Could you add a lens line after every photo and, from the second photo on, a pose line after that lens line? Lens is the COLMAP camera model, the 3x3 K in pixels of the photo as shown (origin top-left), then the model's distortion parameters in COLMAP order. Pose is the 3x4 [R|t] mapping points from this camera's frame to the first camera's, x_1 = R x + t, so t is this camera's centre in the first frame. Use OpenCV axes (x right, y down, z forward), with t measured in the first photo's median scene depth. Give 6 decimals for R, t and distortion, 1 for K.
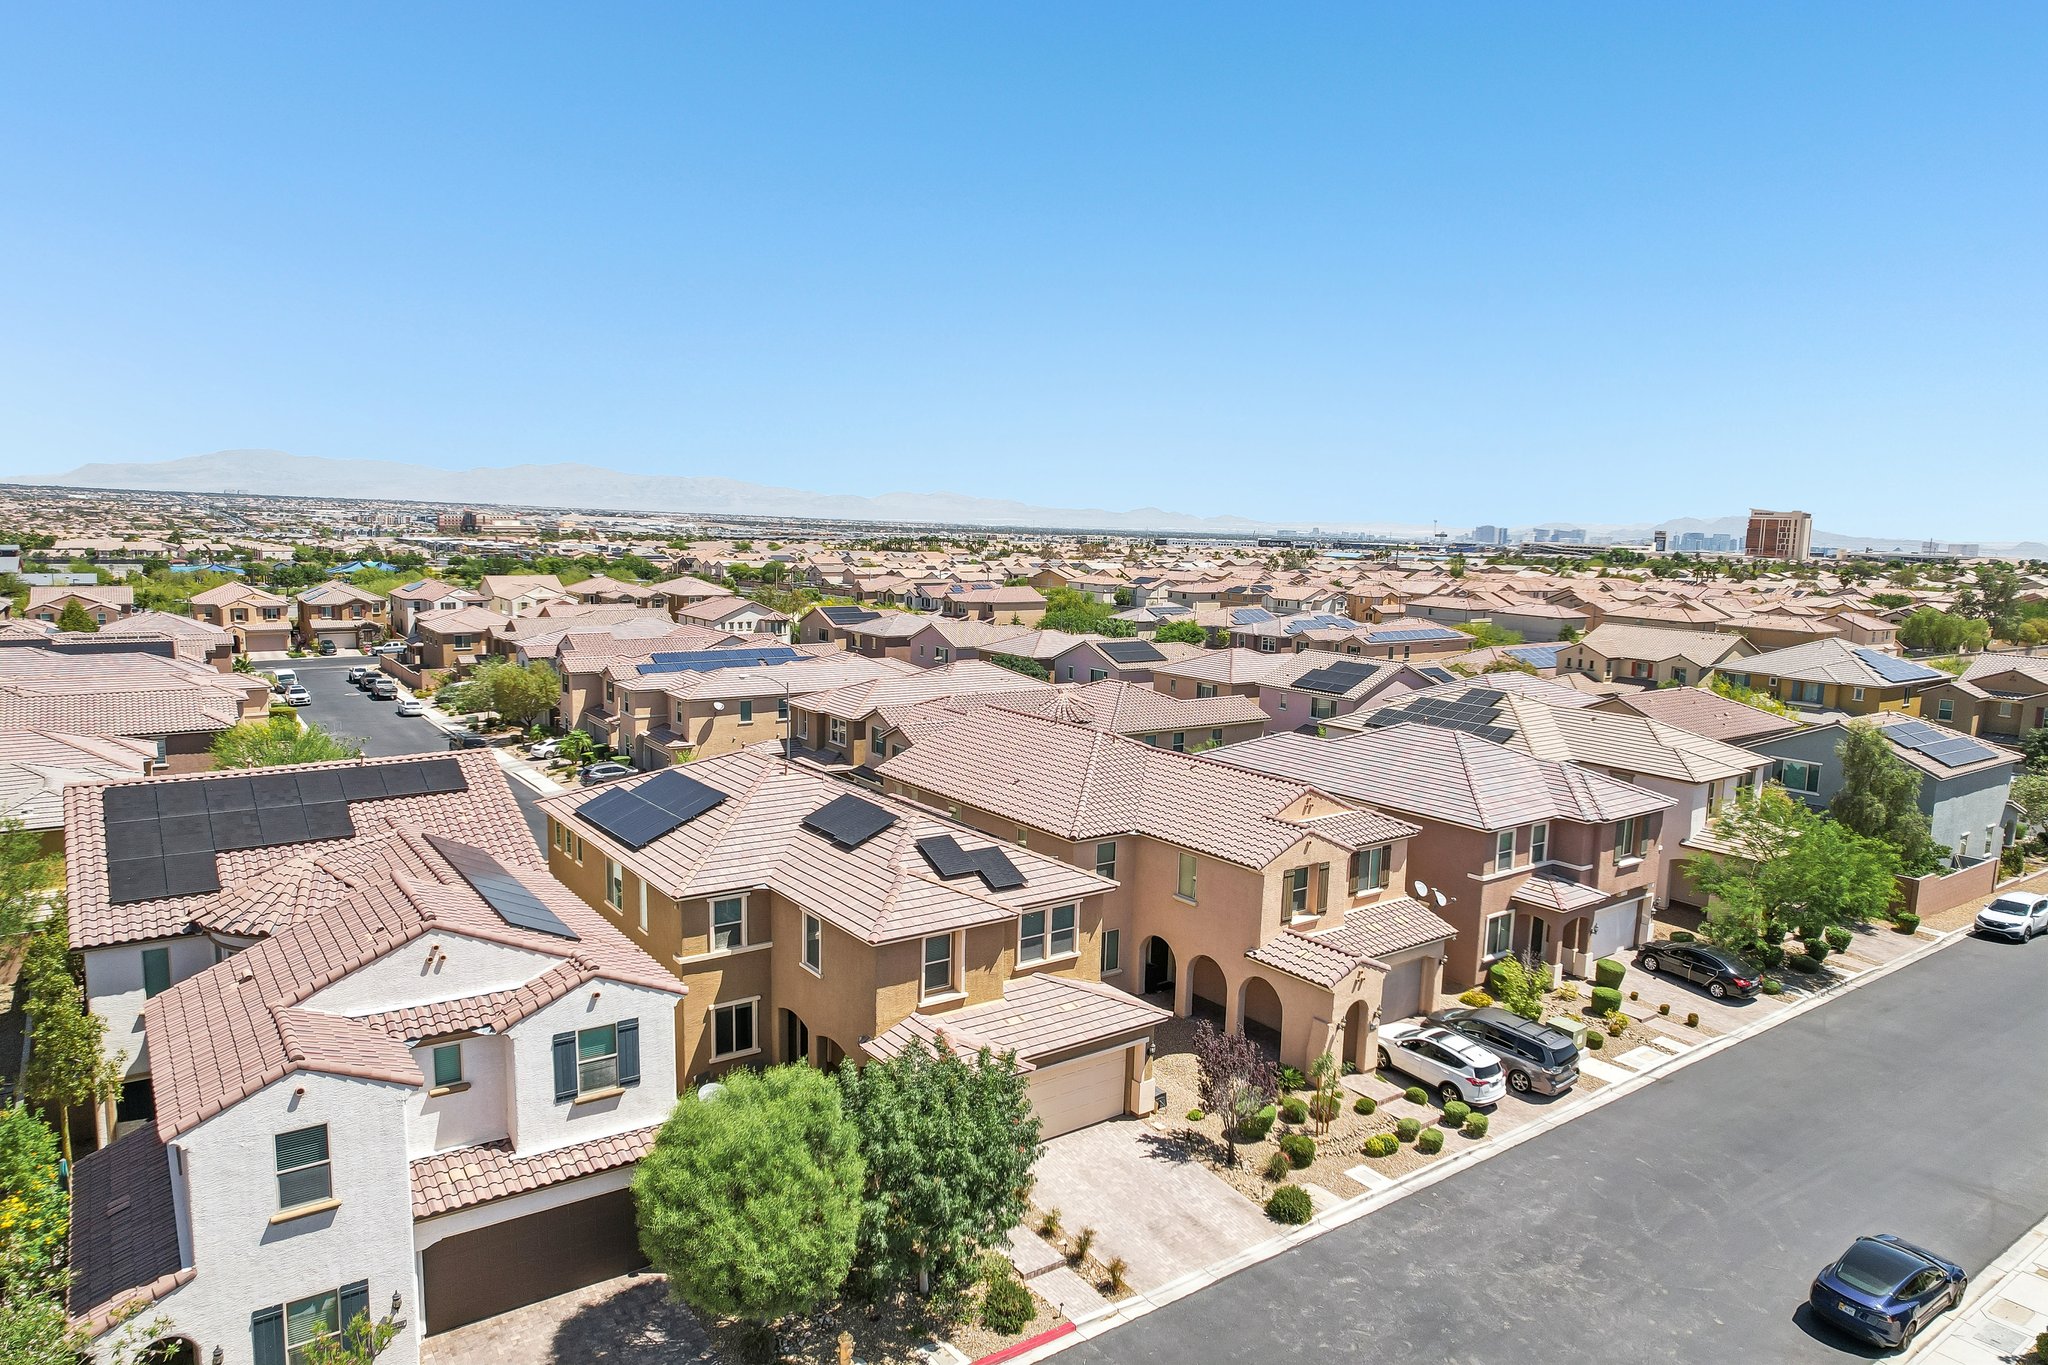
lens RADIAL K [[1300.7, 0, 1021.4], [0, 1300.7, 693.0], [0, 0, 1]] dist [-0.067693, 0.059186]
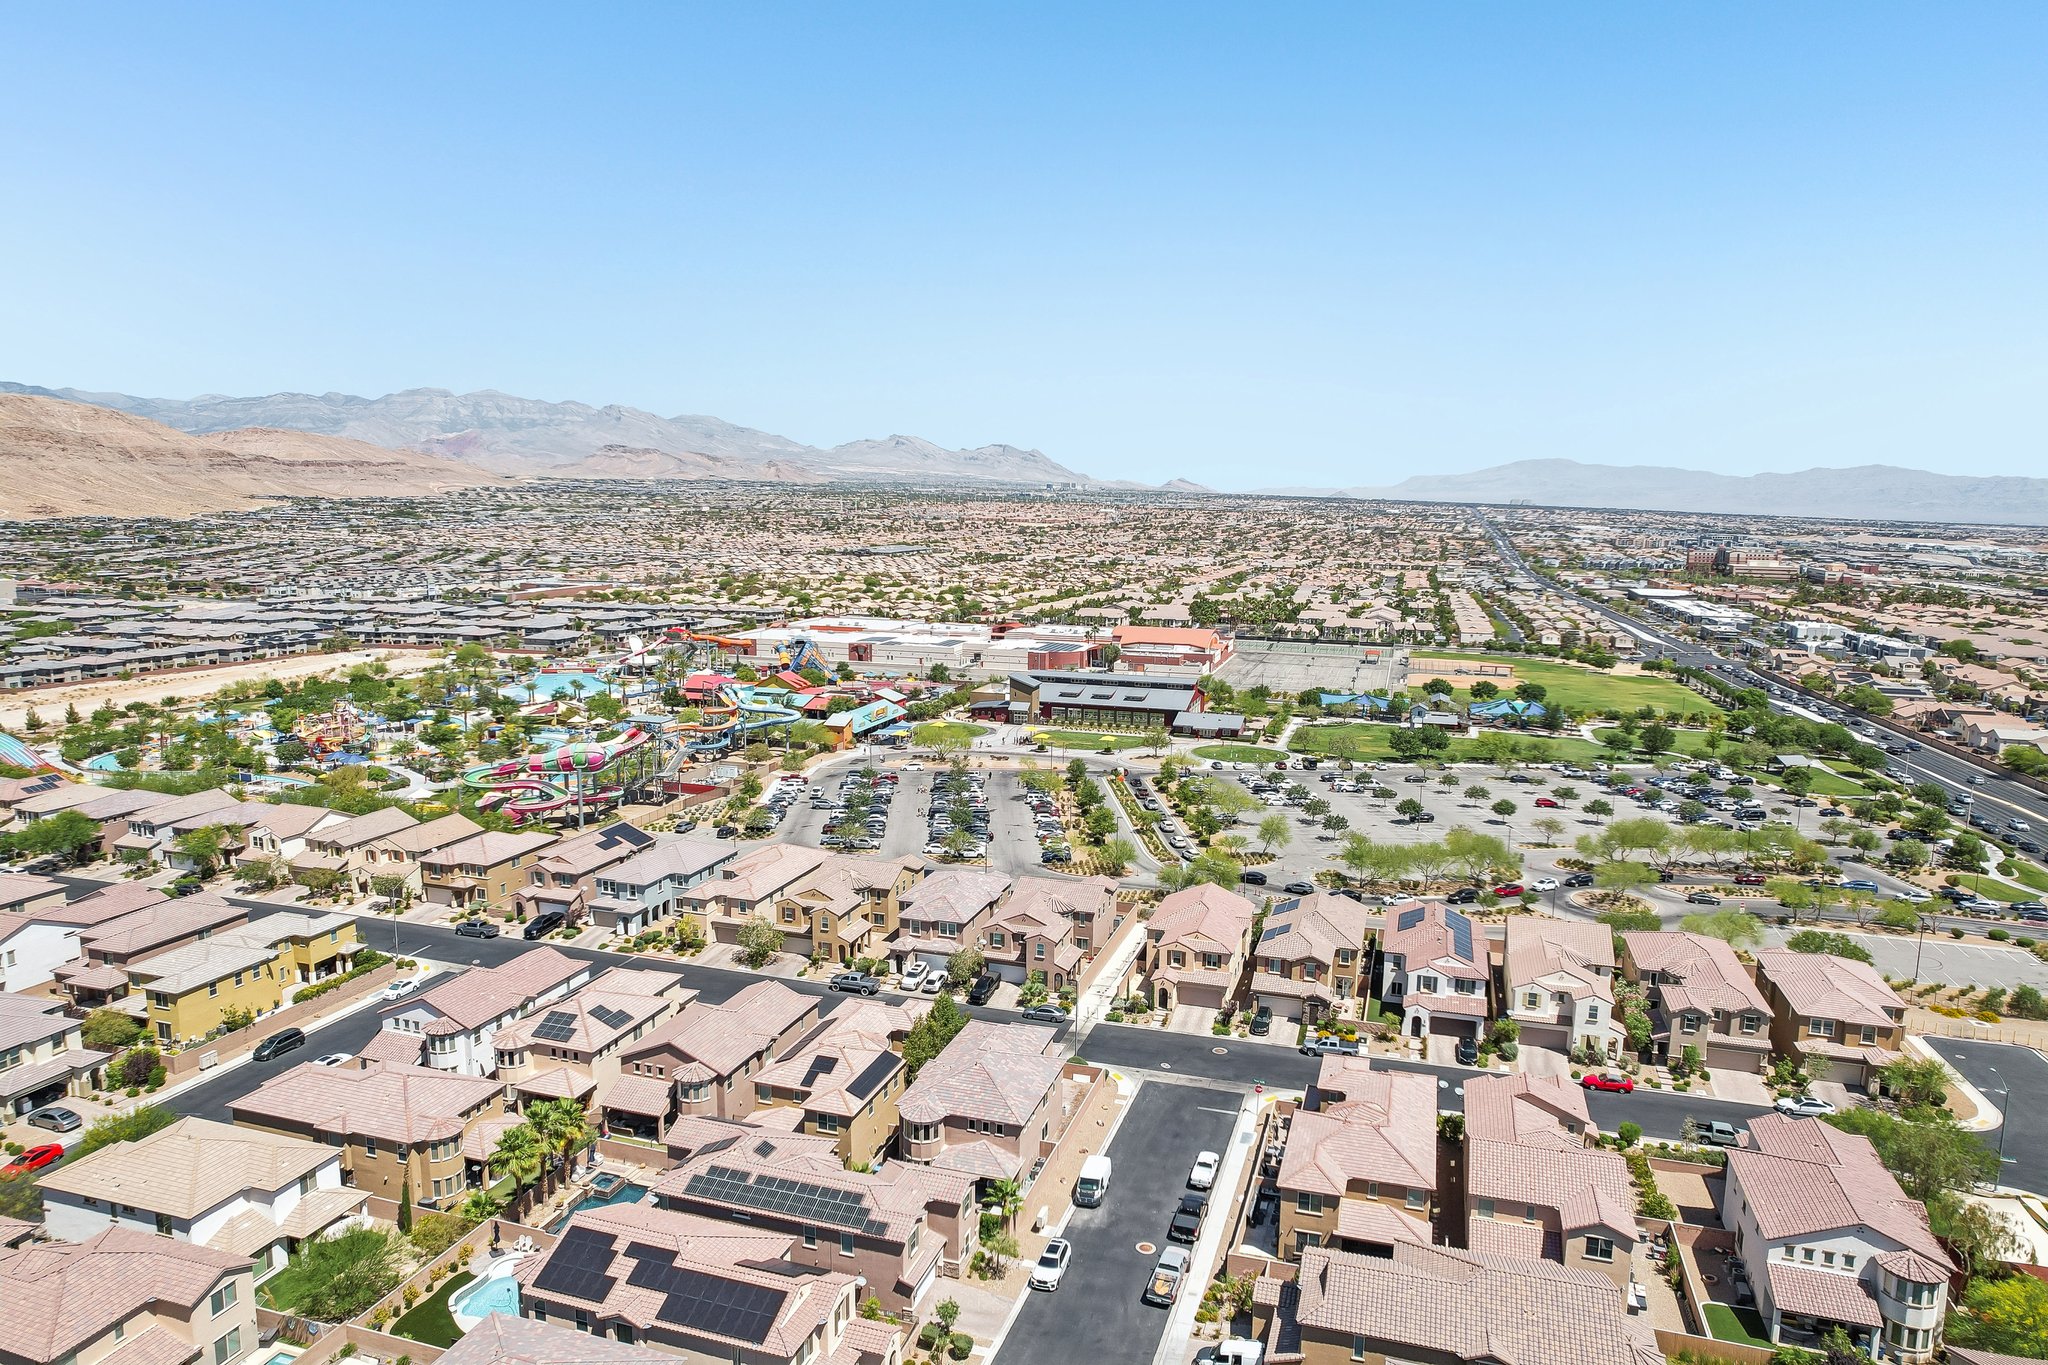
lens RADIAL K [[1308.6, 0, 1020.8], [0, 1308.6, 693.5], [0, 0, 1]] dist [-0.080273, 0.075224]
pose [[0.611882, 0.102424, -0.784289, -0.143405], [-0.106989, 0.993185, 0.046235, -1.186625], [0.783679, 0.055620, 0.618671, 1.790042]]
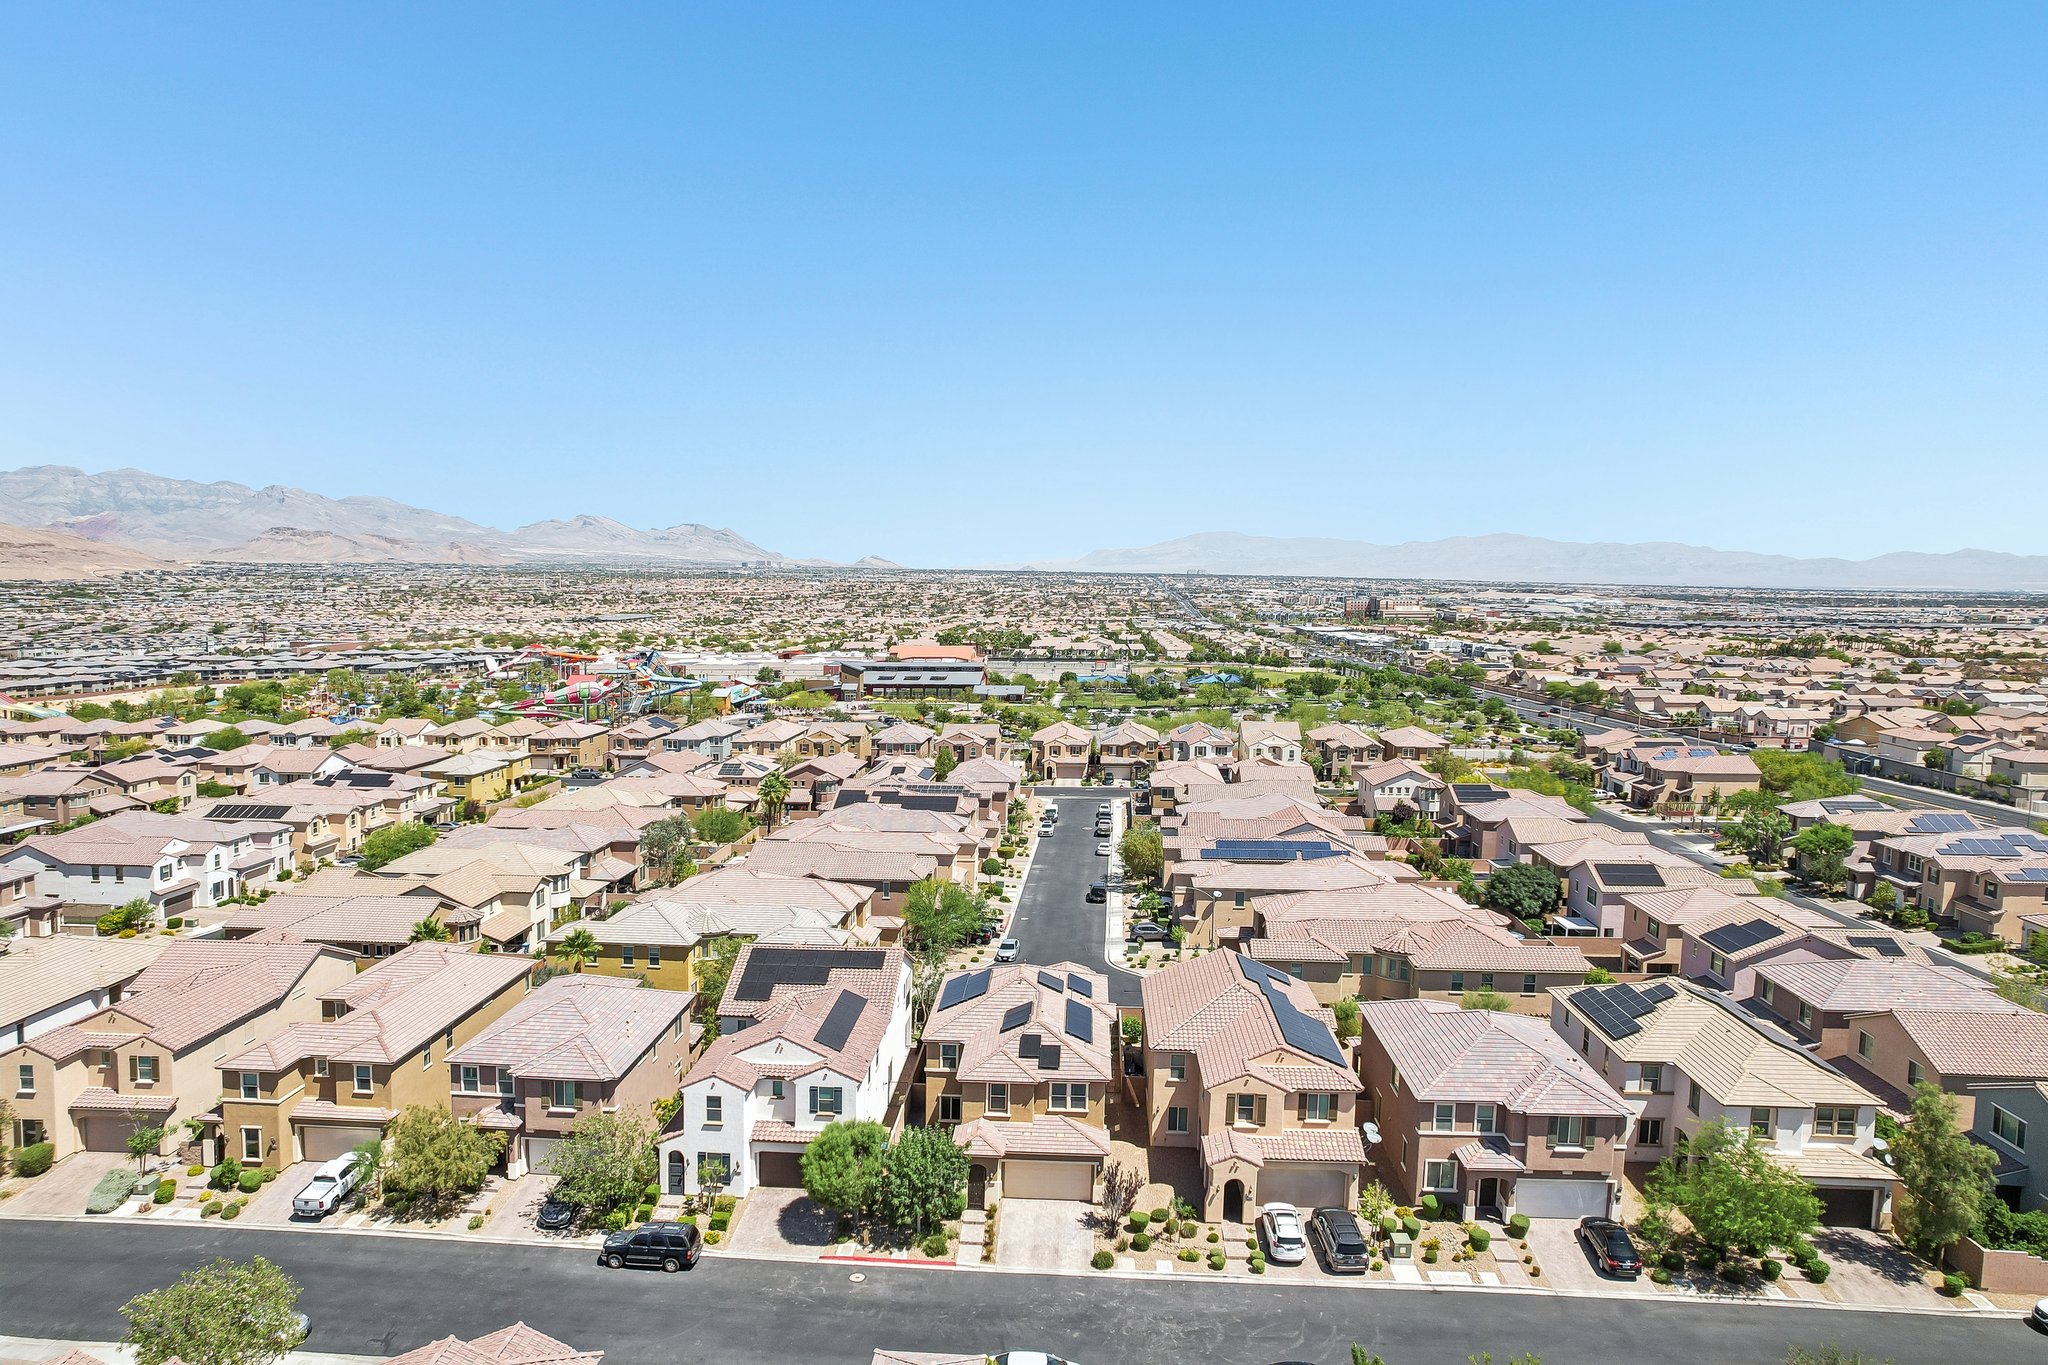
lens RADIAL K [[1310.8, 0, 968.5], [0, 1310.8, 625.9], [0, 0, 1]] dist [-0.056941, 0.038102]
pose [[0.751968, -0.000580, -0.659199, 1.159185], [-0.070241, 0.994236, -0.081000, -0.339802], [0.655447, 0.107213, 0.747593, -0.628201]]
